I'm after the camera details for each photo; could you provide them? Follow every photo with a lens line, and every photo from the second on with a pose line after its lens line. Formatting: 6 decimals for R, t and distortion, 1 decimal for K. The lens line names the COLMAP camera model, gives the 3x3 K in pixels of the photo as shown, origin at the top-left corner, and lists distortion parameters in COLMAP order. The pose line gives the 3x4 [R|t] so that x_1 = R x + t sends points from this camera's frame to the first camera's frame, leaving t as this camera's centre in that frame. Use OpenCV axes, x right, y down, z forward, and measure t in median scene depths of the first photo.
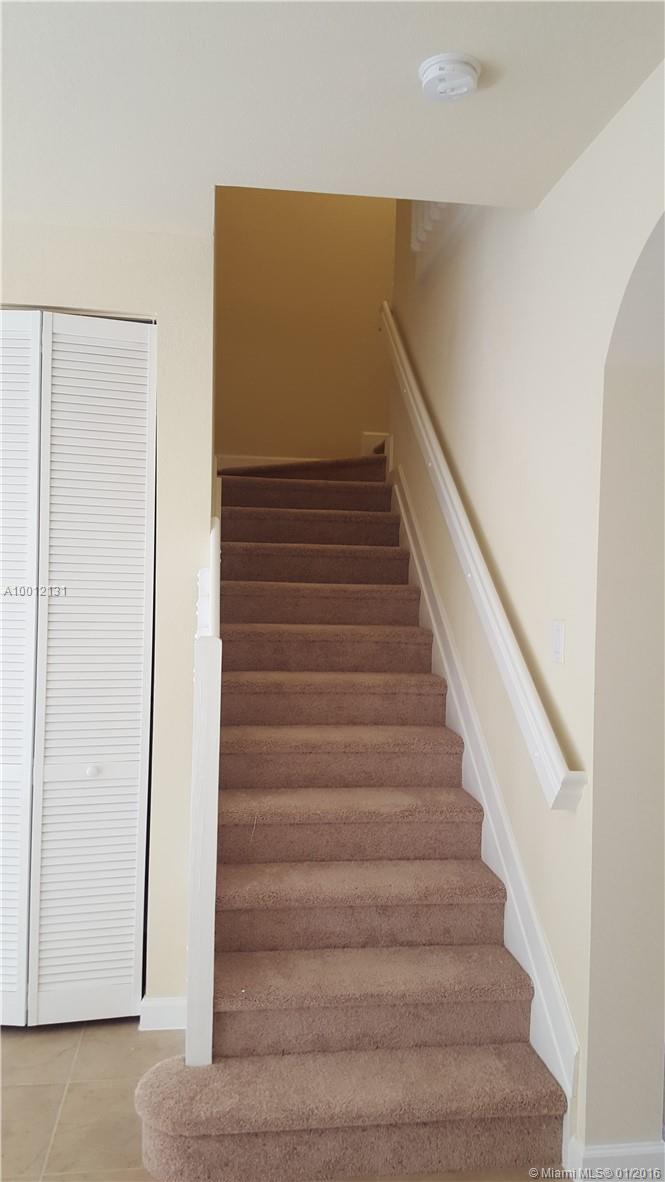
lens RADIAL K [[879.4, 0, 315.2], [0, 879.4, 595.8], [0, 0, 1]] dist [0.191390, -0.368653]
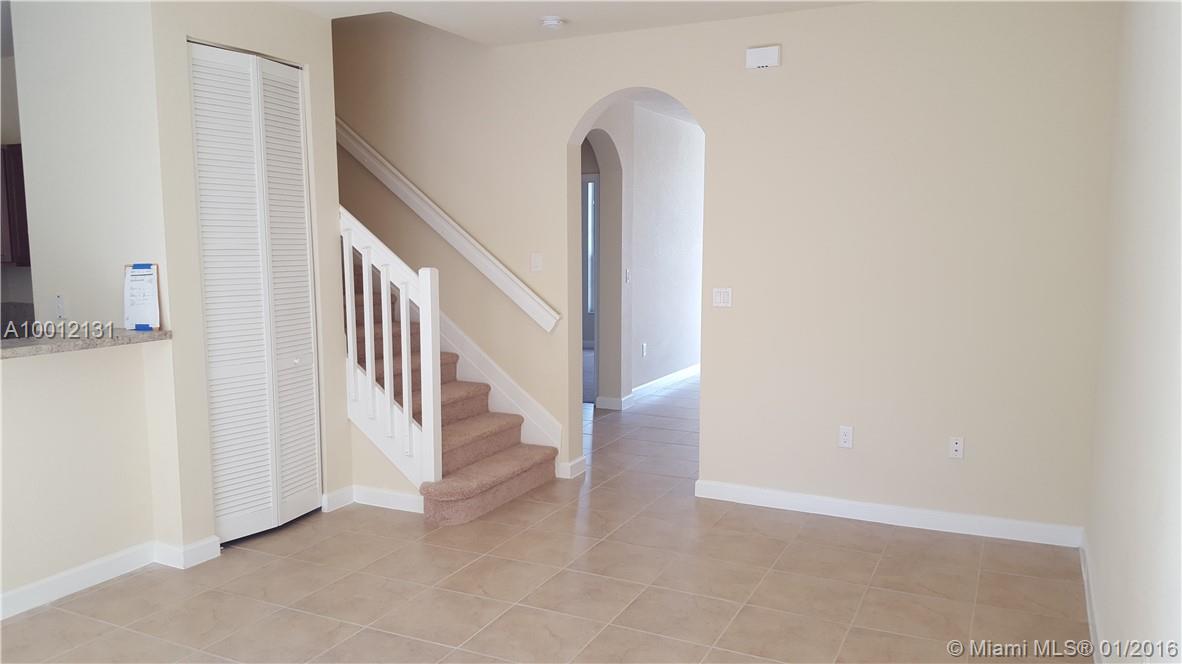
lens RADIAL K [[879.4, 0, 583.5], [0, 879.4, 345.9], [0, 0, 1]] dist [0.191390, -0.368653]
pose [[0.545805, -0.128808, 0.827953, -1.367125], [0.012958, 0.989293, 0.145366, -0.059764], [-0.837812, -0.068613, 0.541630, -0.292154]]
